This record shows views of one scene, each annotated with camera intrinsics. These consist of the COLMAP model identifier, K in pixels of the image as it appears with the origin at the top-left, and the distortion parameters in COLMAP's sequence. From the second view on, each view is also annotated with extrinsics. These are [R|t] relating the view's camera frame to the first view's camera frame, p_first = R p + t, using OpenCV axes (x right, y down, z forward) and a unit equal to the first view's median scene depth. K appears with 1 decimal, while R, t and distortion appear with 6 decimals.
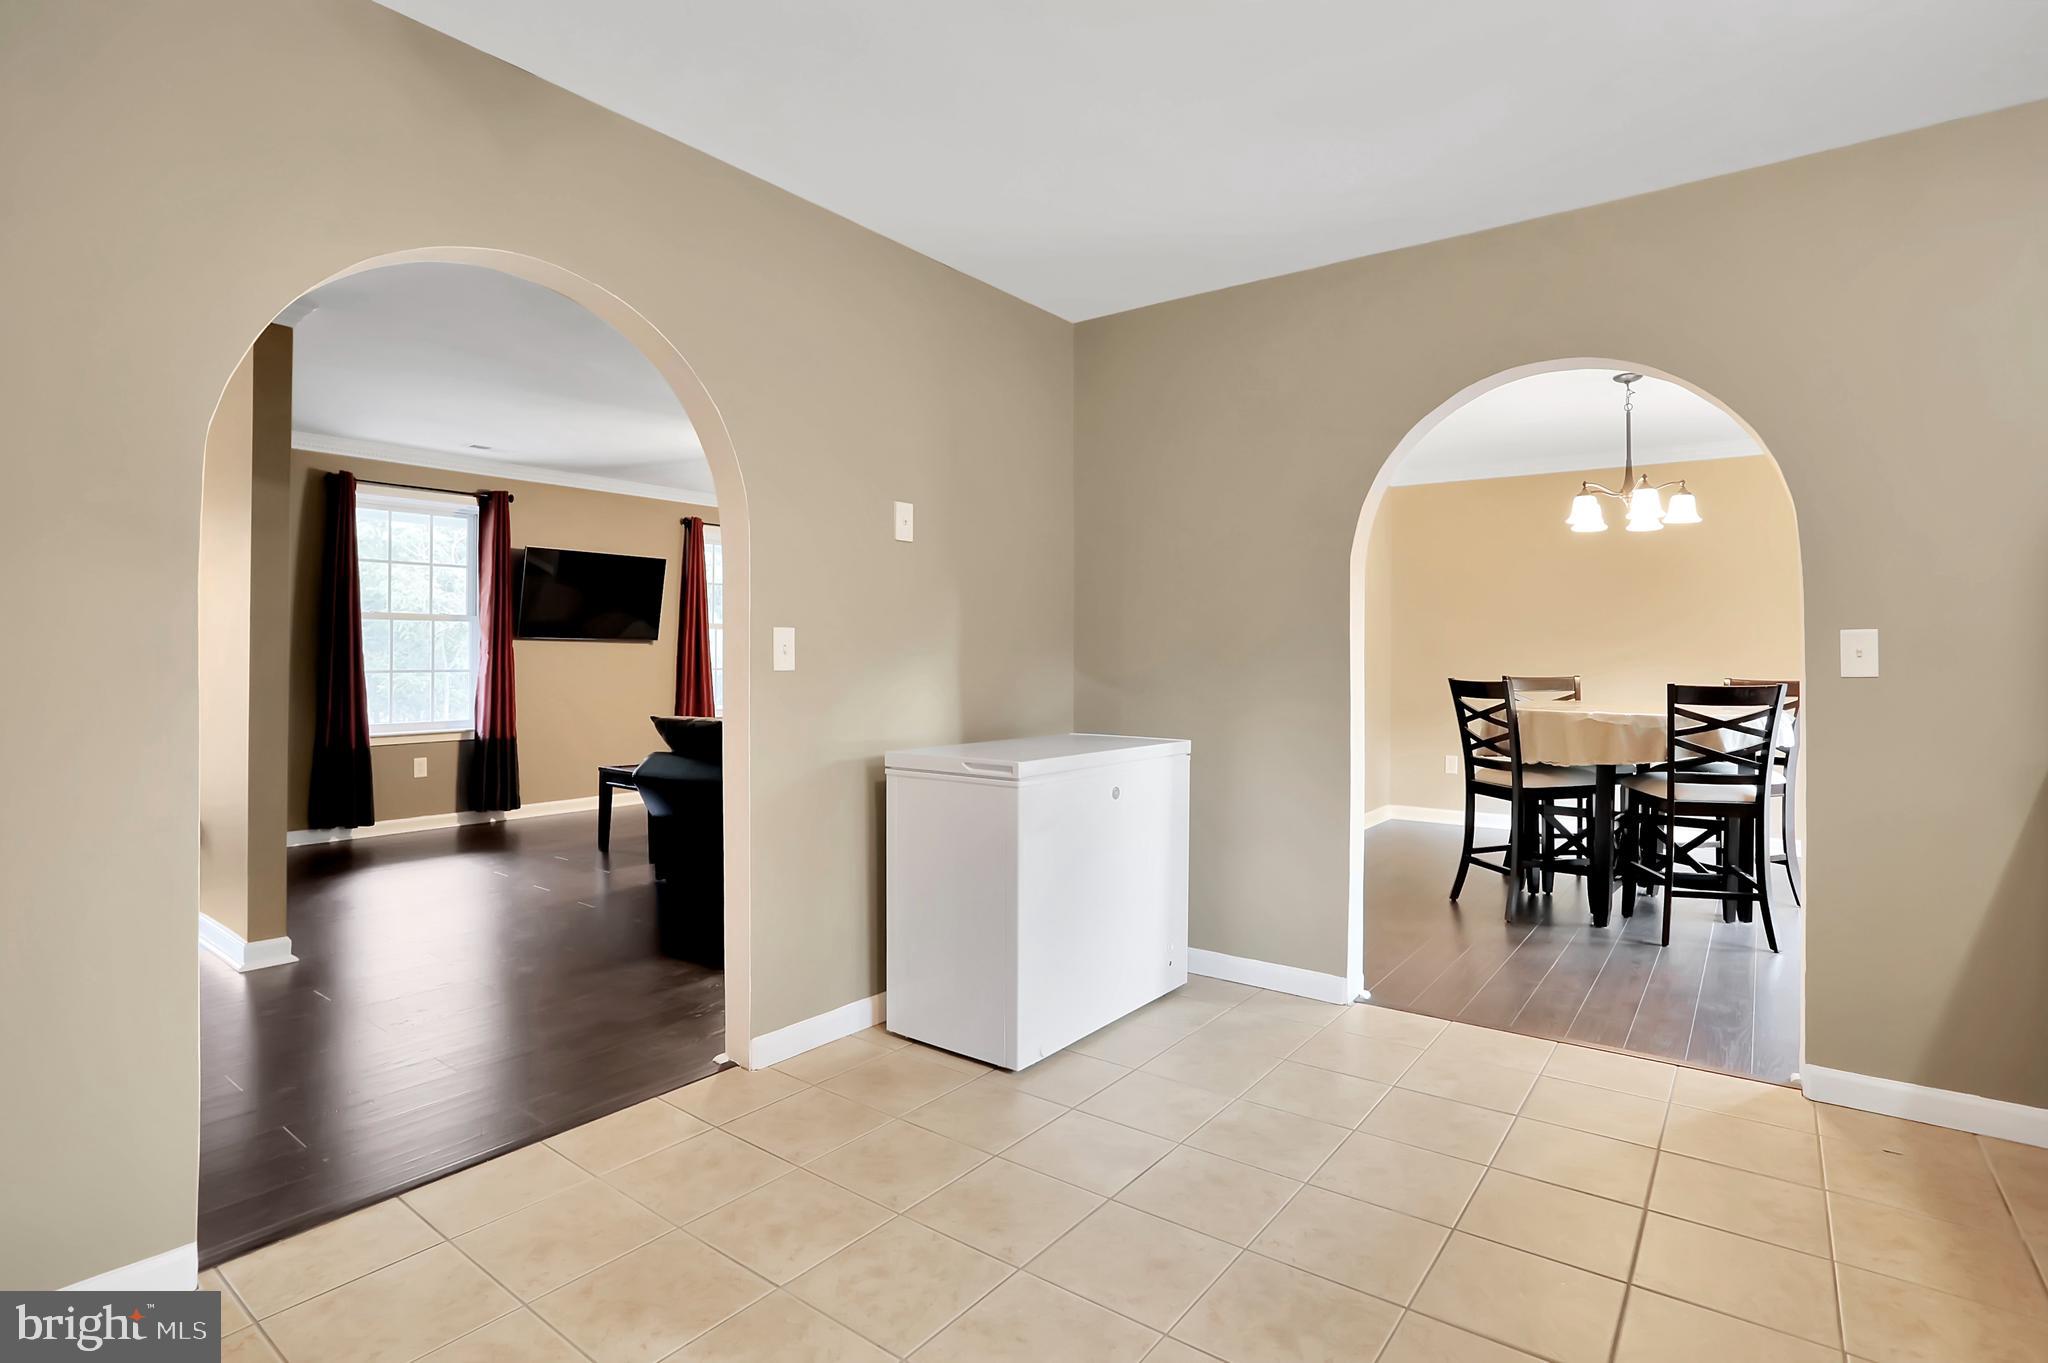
lens RADIAL K [[1001.2, 0, 1027.1], [0, 1001.2, 674.8], [0, 0, 1]] dist [-0.071453, 0.029590]
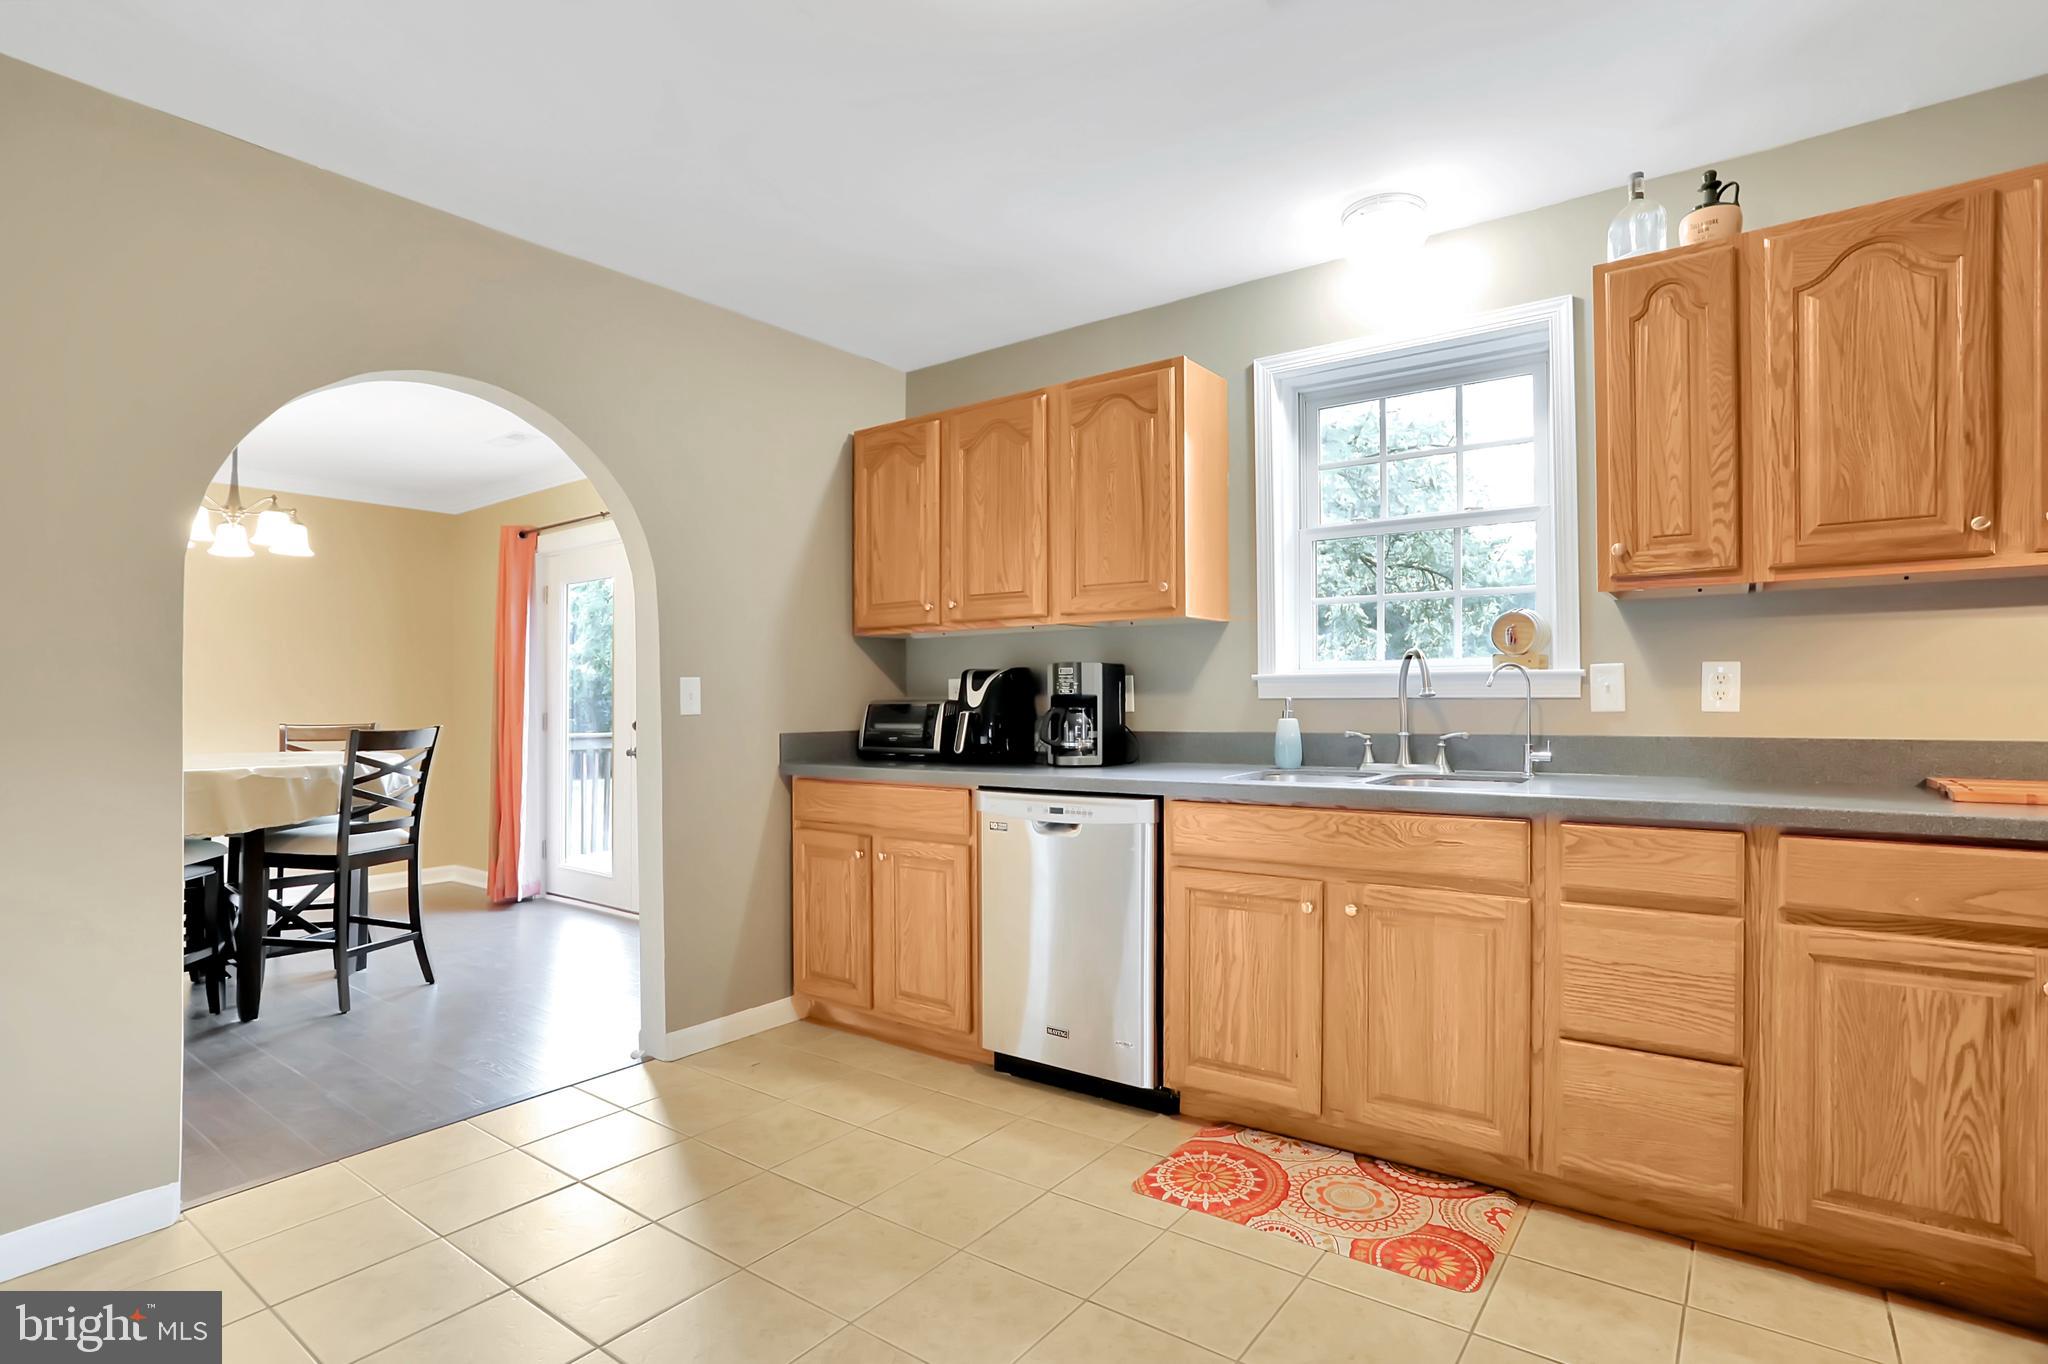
lens RADIAL K [[1012.1, 0, 1033.9], [0, 1012.1, 683.6], [0, 0, 1]] dist [-0.076759, 0.031835]
pose [[-0.009205, 0.016413, 0.999823, -0.263126], [0.026419, 0.999520, -0.016165, -0.002724], [-0.999609, 0.026265, -0.009634, 0.310764]]
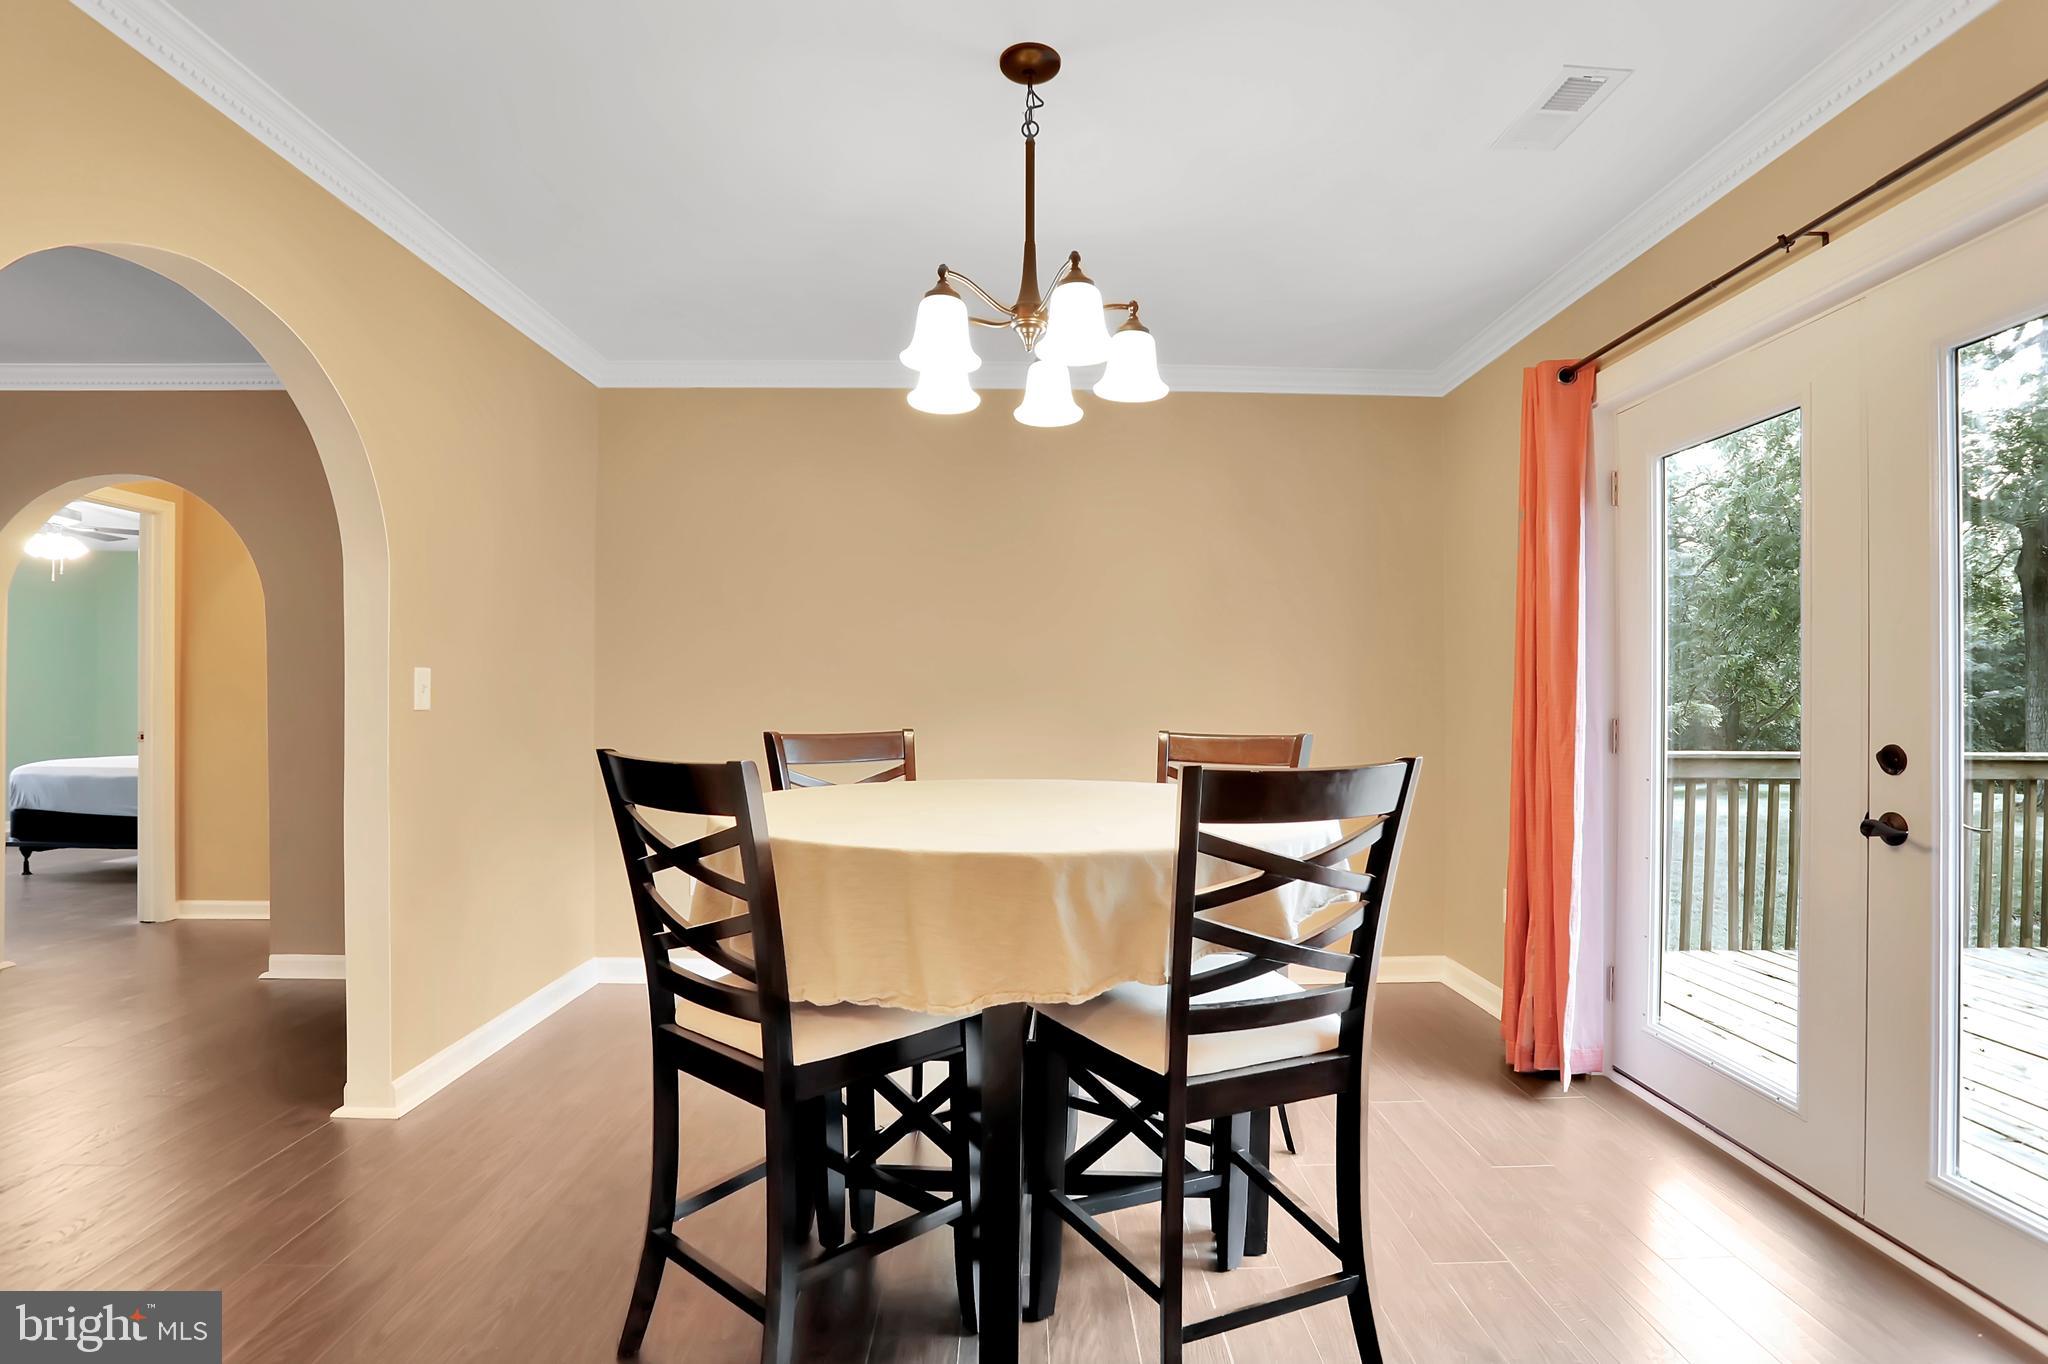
lens RADIAL K [[1012.1, 0, 1033.9], [0, 1012.1, 683.6], [0, 0, 1]] dist [-0.076759, 0.031835]
pose [[0.789853, 0.014002, 0.613136, 0.353533], [0.008997, 0.999367, -0.034411, -0.006933], [-0.613230, 0.032696, 0.789228, 0.667406]]
